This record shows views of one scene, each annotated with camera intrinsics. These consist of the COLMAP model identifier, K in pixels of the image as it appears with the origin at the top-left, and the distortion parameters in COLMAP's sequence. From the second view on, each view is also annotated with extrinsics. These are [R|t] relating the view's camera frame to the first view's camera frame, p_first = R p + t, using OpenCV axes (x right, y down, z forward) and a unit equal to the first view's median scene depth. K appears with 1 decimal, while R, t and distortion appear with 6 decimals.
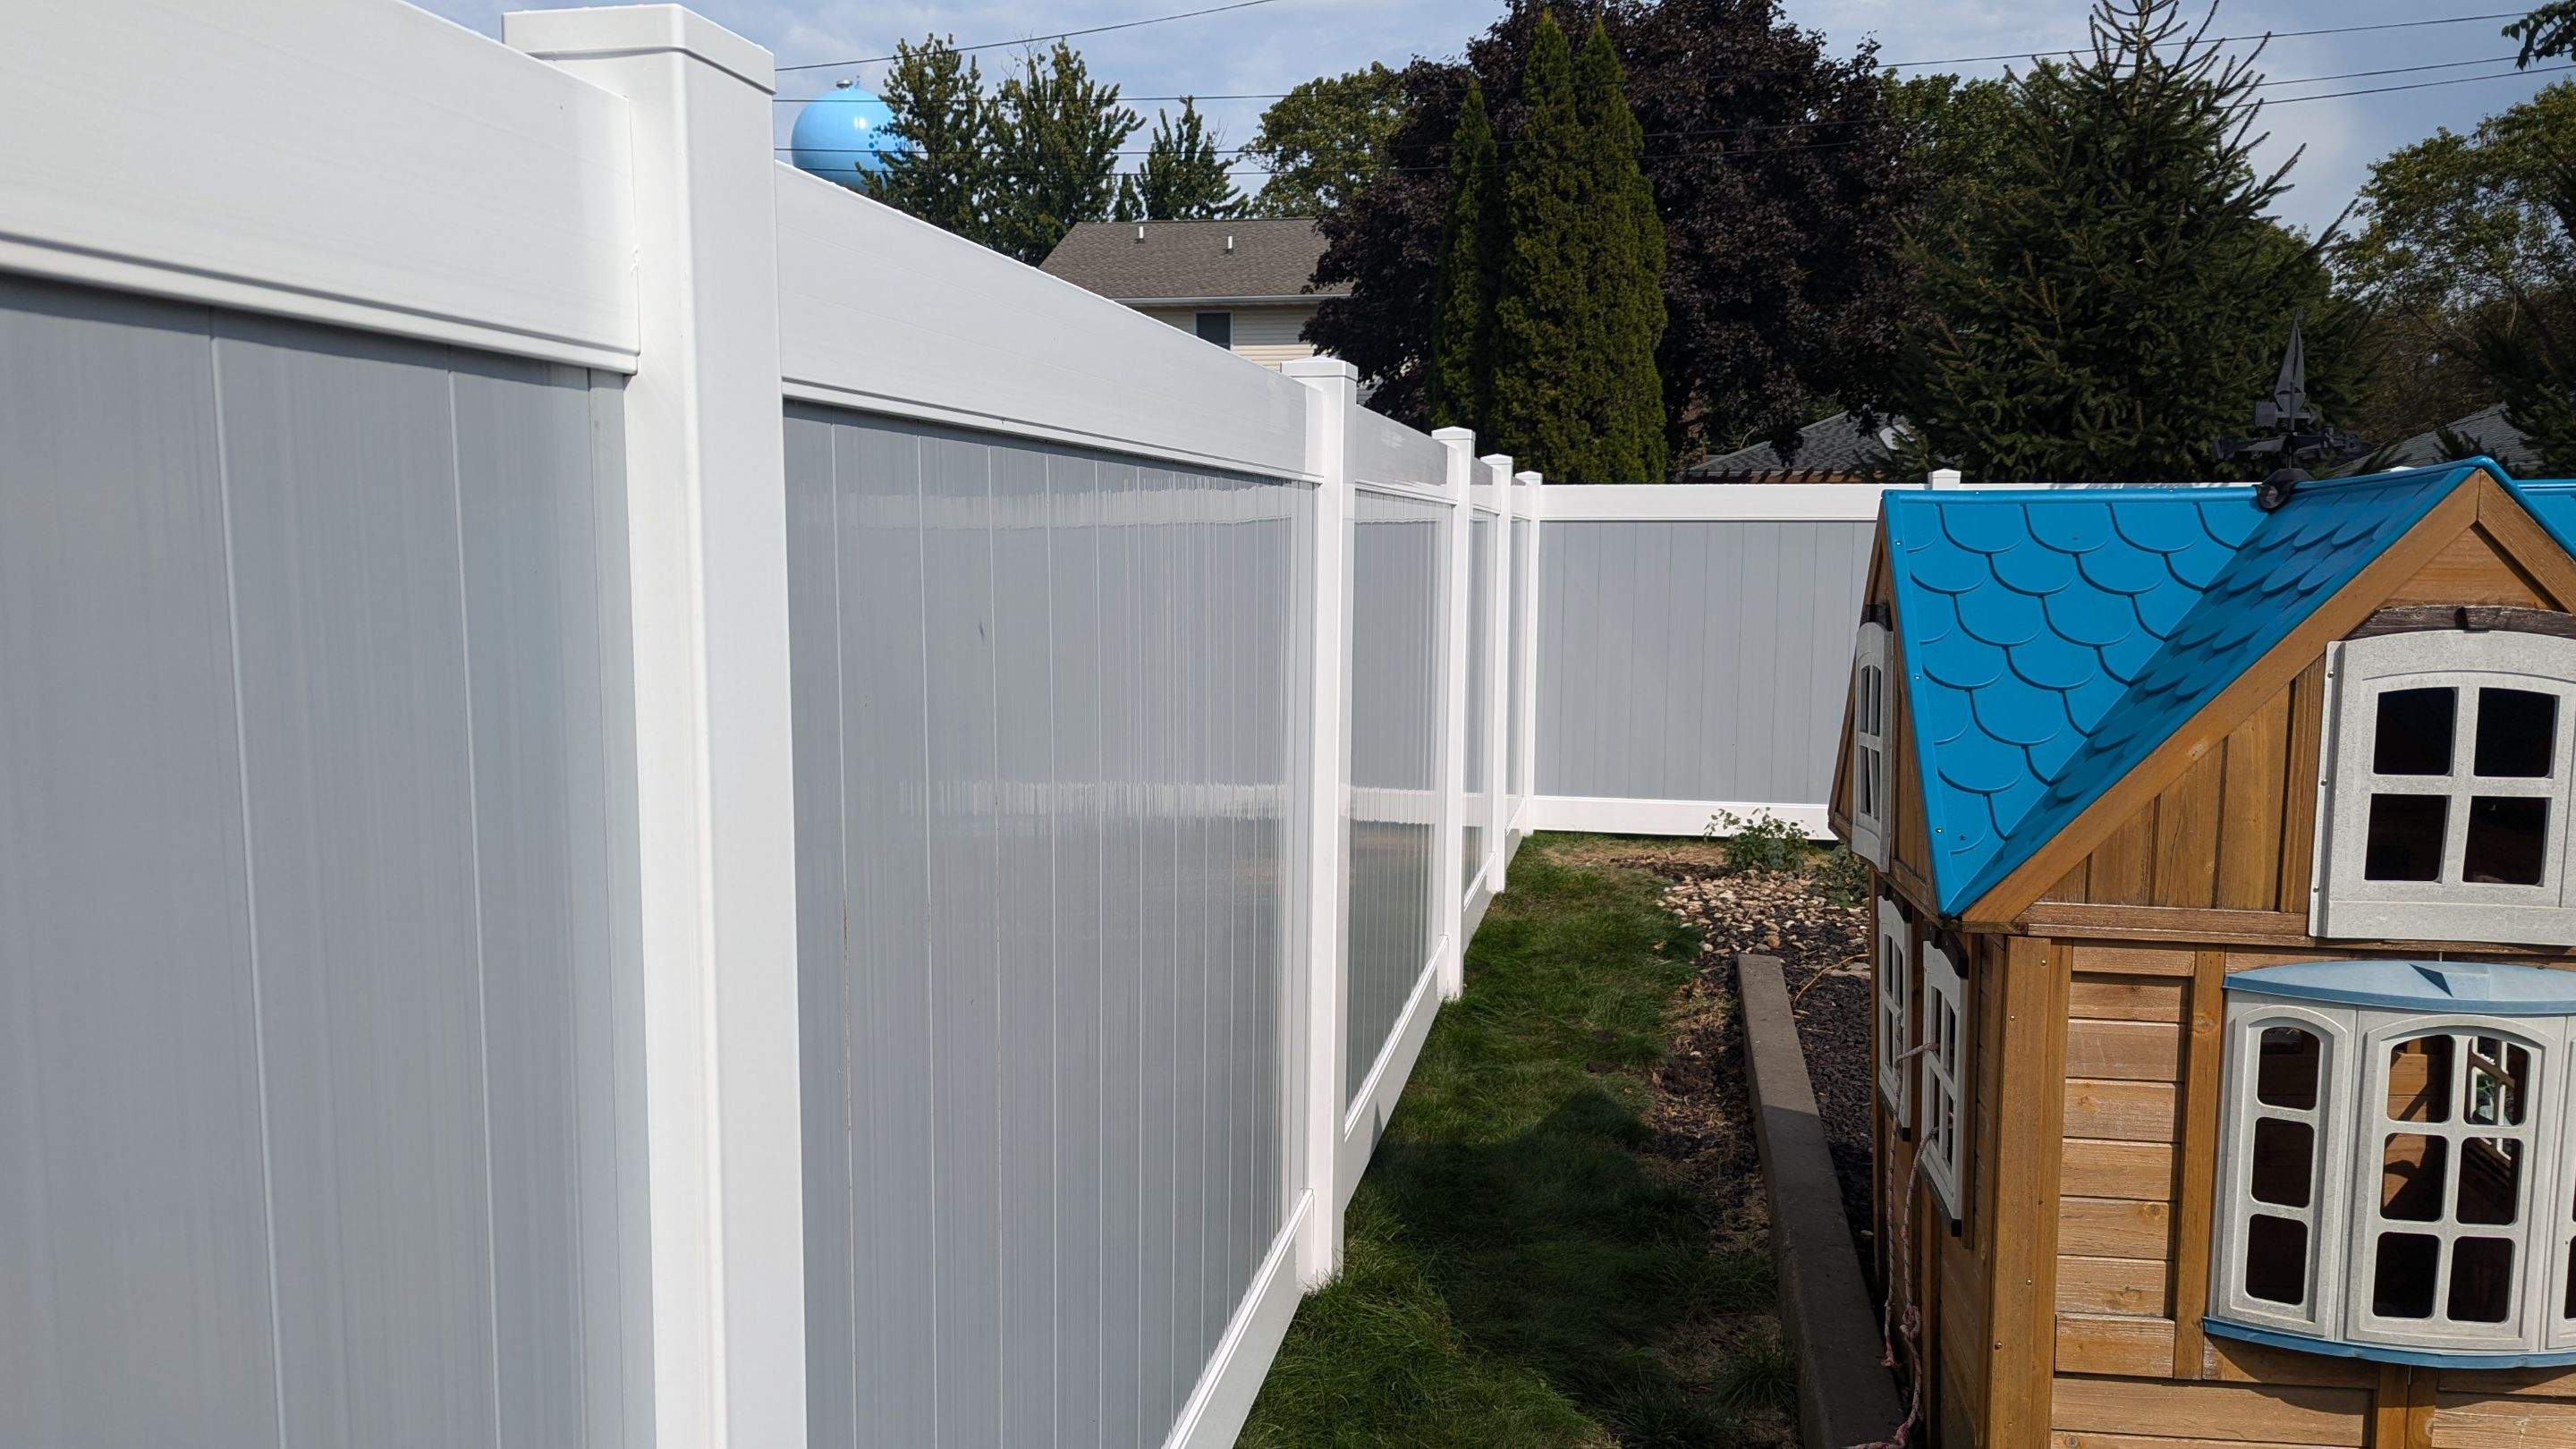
lens RADIAL K [[1784.9, 0, 1285.4], [0, 1784.9, 754.0], [0, 0, 1]] dist [0.057065, -0.065475]
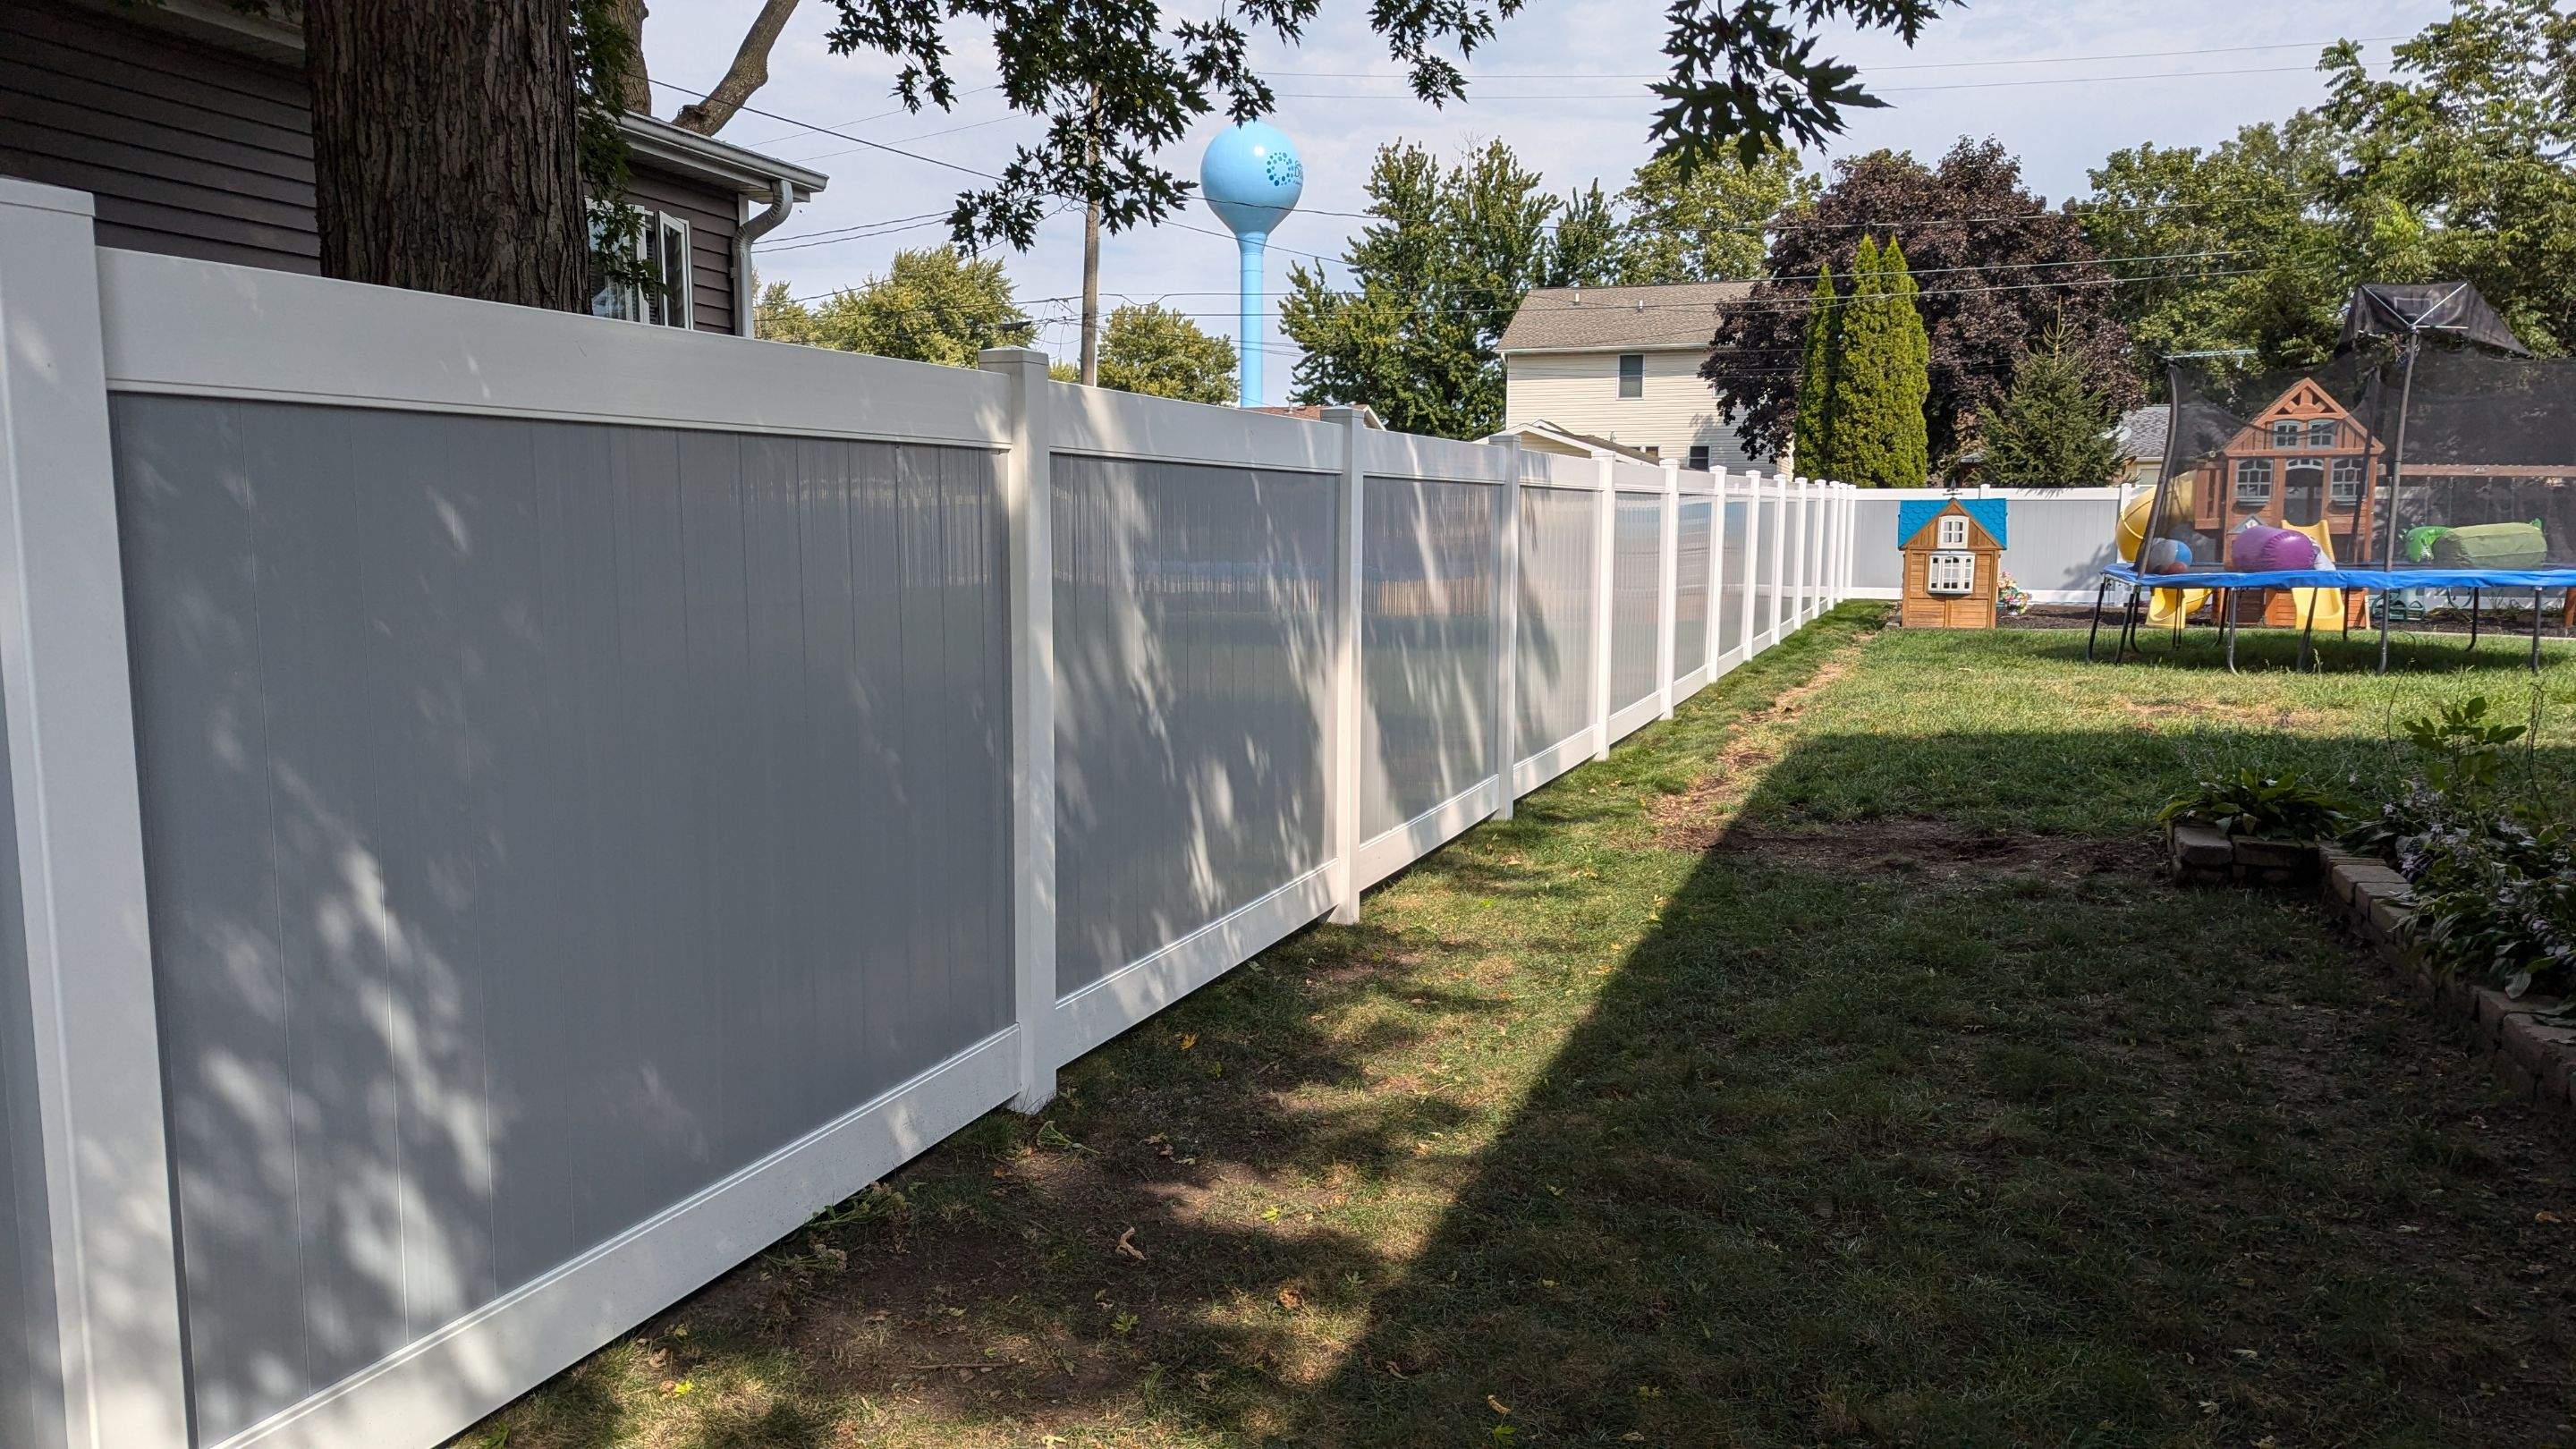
lens RADIAL K [[1718.1, 0, 1289.9], [0, 1718.1, 731.5], [0, 0, 1]] dist [0.053726, -0.061279]
pose [[0.984589, 0.020455, -0.173684, -0.093306], [-0.018746, 0.999758, 0.011477, 0.081235], [0.173877, -0.008044, 0.984735, -0.675526]]
